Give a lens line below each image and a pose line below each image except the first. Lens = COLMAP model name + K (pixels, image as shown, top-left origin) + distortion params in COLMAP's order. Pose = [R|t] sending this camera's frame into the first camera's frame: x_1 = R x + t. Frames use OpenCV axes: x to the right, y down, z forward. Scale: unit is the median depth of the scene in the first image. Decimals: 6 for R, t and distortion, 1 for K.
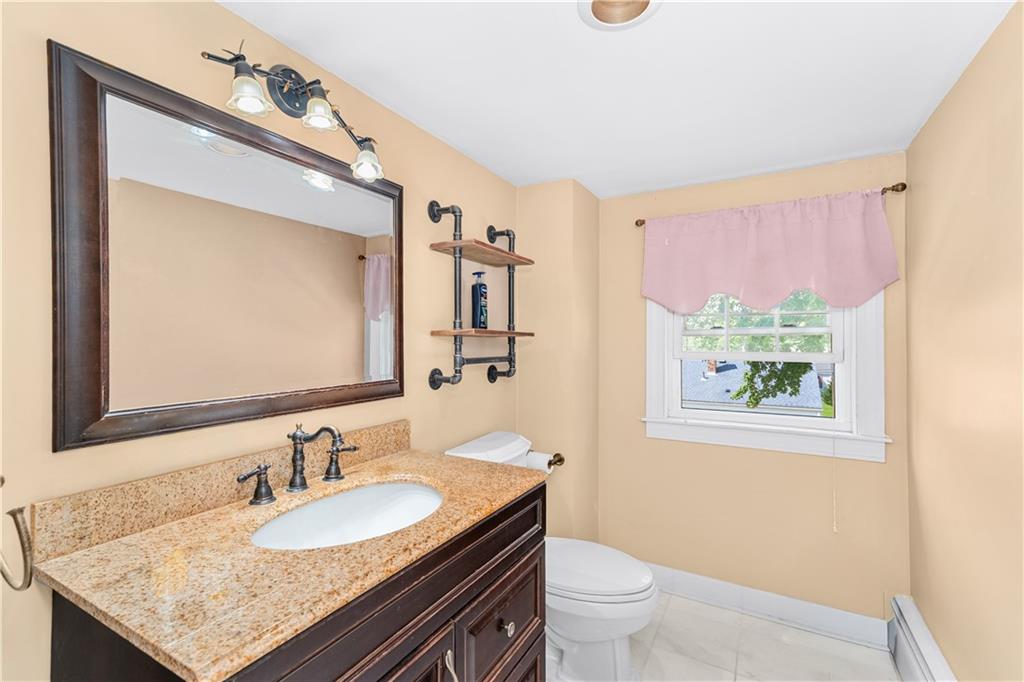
lens RADIAL K [[455.9, 0, 517.1], [0, 455.9, 339.8], [0, 0, 1]] dist [0.018735, 0.000413]
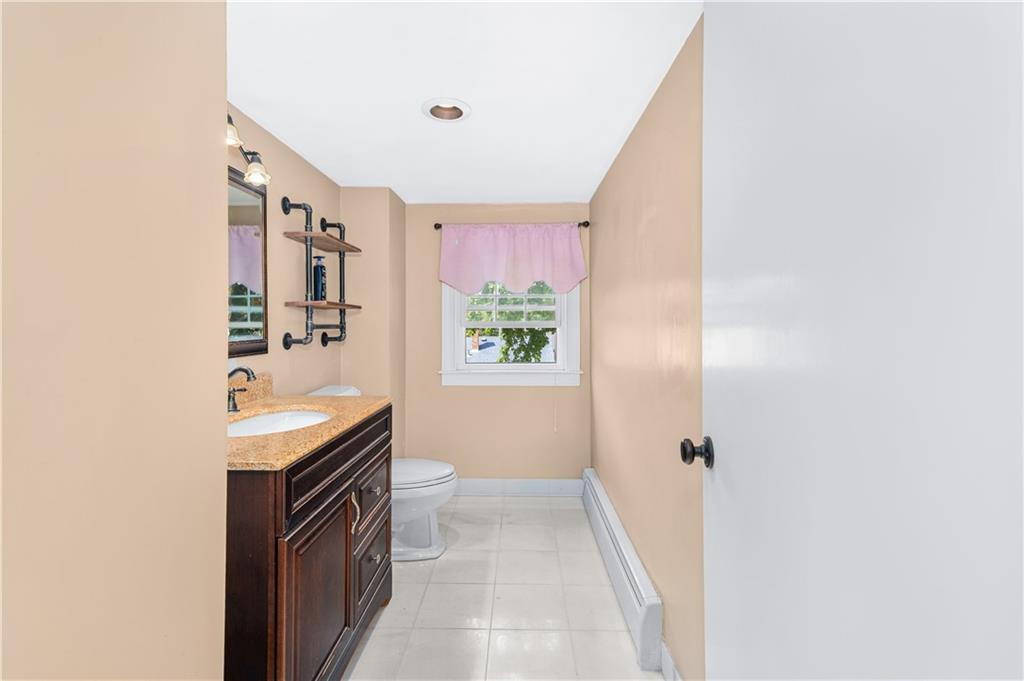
lens RADIAL K [[465.9, 0, 512.0], [0, 465.9, 340.5], [0, 0, 1]] dist [0.020898, 0.000291]
pose [[0.883140, -0.018920, 0.468728, -0.229436], [0.001207, 0.999275, 0.038060, 0.035471], [-0.469108, -0.033047, 0.882522, -0.401365]]
